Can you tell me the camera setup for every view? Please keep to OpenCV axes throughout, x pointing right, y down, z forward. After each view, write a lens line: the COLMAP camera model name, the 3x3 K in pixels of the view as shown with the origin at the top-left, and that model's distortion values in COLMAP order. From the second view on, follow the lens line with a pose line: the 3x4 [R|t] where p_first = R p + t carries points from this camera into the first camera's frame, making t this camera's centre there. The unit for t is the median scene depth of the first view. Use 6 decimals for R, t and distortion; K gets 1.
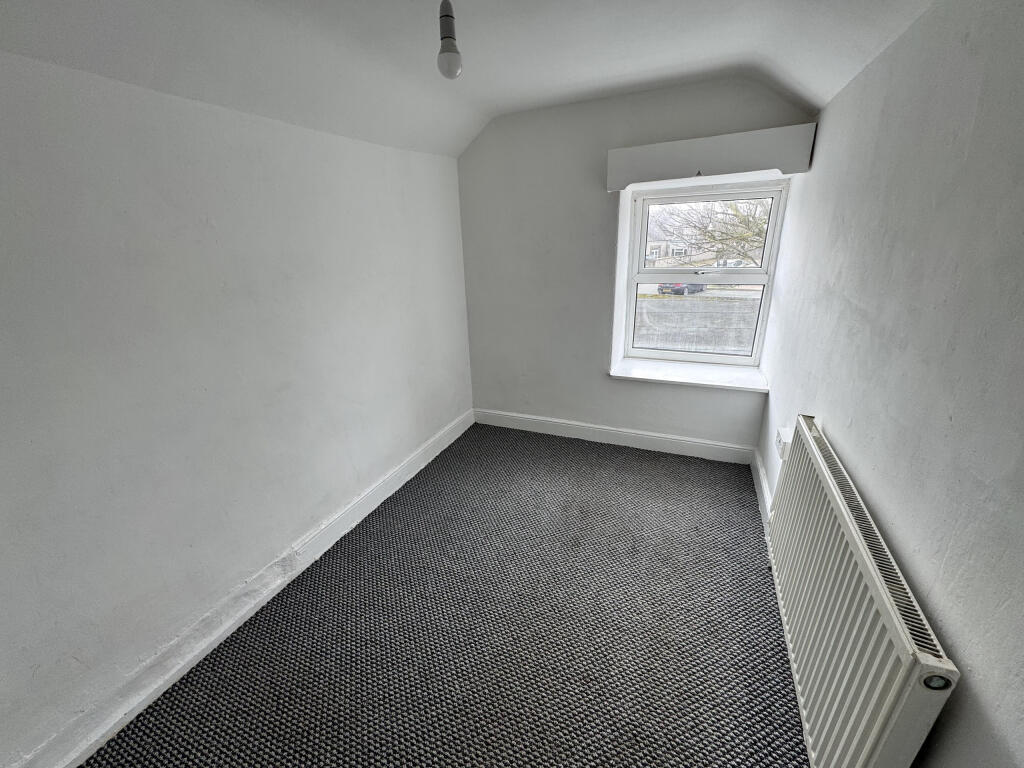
lens RADIAL K [[407.4, 0, 512.6], [0, 407.4, 388.6], [0, 0, 1]] dist [-0.000569, -0.000019]
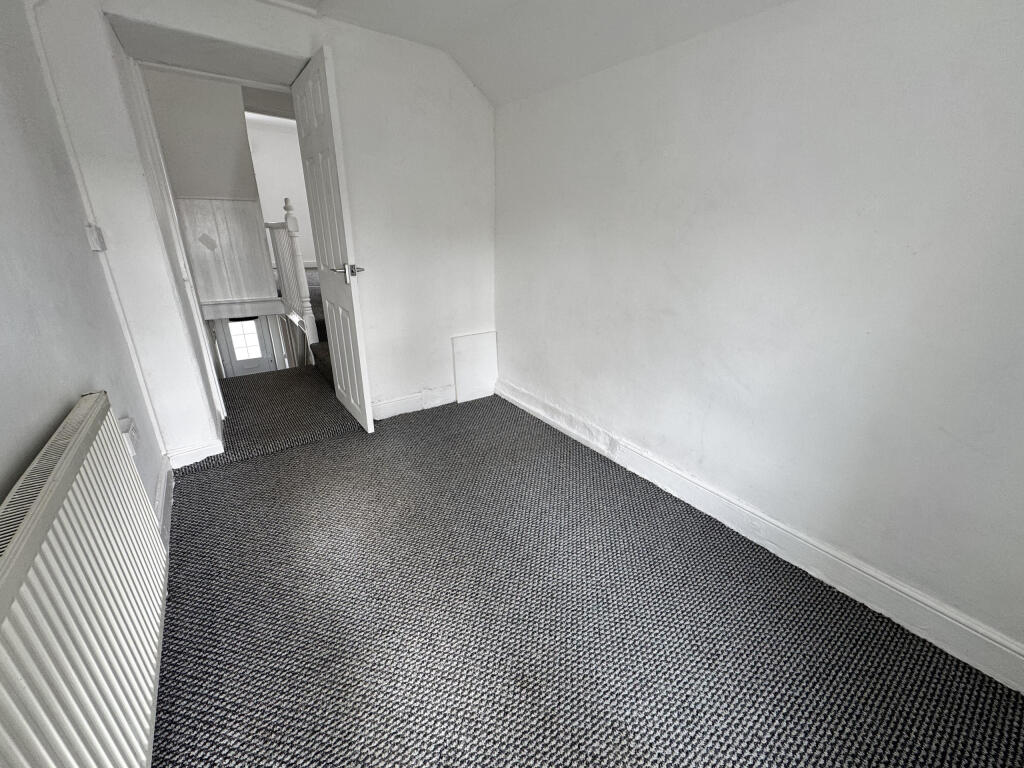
lens RADIAL K [[407.4, 0, 511.8], [0, 407.4, 386.0], [0, 0, 1]] dist [-0.000569, -0.000019]
pose [[-0.506772, 0.344794, -0.790127, 0.505319], [-0.304045, 0.786155, 0.538069, -0.274258], [0.806684, 0.512912, -0.293568, 1.027894]]
